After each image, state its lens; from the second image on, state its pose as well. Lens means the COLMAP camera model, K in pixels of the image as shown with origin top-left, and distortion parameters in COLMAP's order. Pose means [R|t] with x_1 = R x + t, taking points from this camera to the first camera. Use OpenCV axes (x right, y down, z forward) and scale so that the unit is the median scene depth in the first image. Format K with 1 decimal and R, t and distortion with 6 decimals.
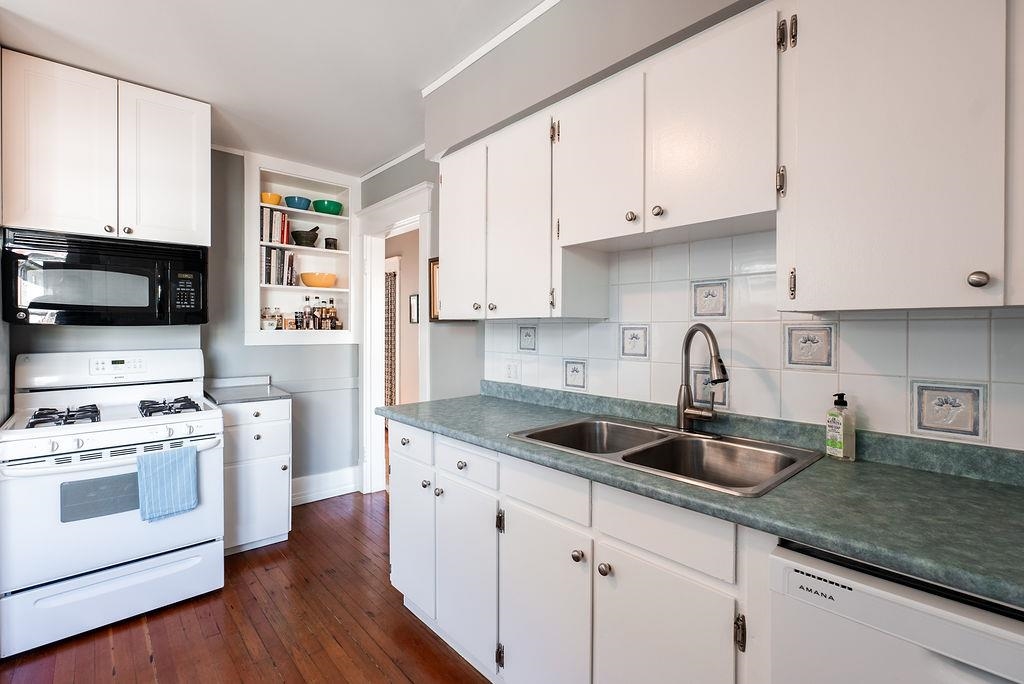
lens RADIAL K [[467.2, 0, 514.1], [0, 467.2, 333.0], [0, 0, 1]] dist [-0.000507, 0.000424]
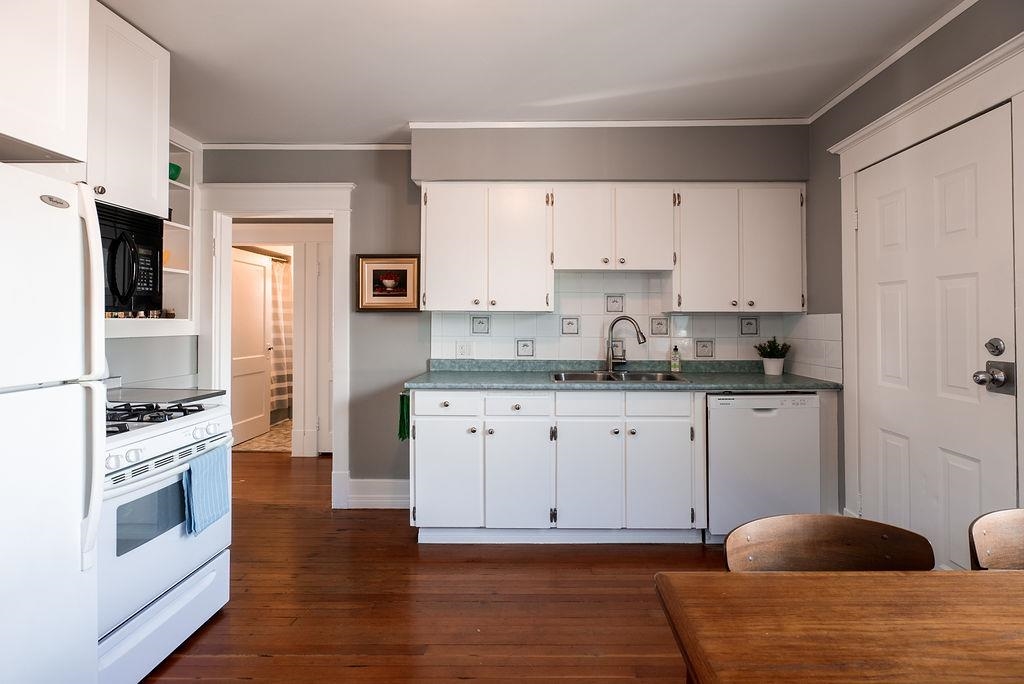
lens RADIAL K [[466.0, 0, 536.2], [0, 466.0, 317.5], [0, 0, 1]] dist [-0.000923, -0.000103]
pose [[0.678687, 0.006482, 0.734399, -0.989961], [0.003724, 0.999918, -0.012266, 0.007124], [-0.734418, 0.011060, 0.678607, -0.069474]]
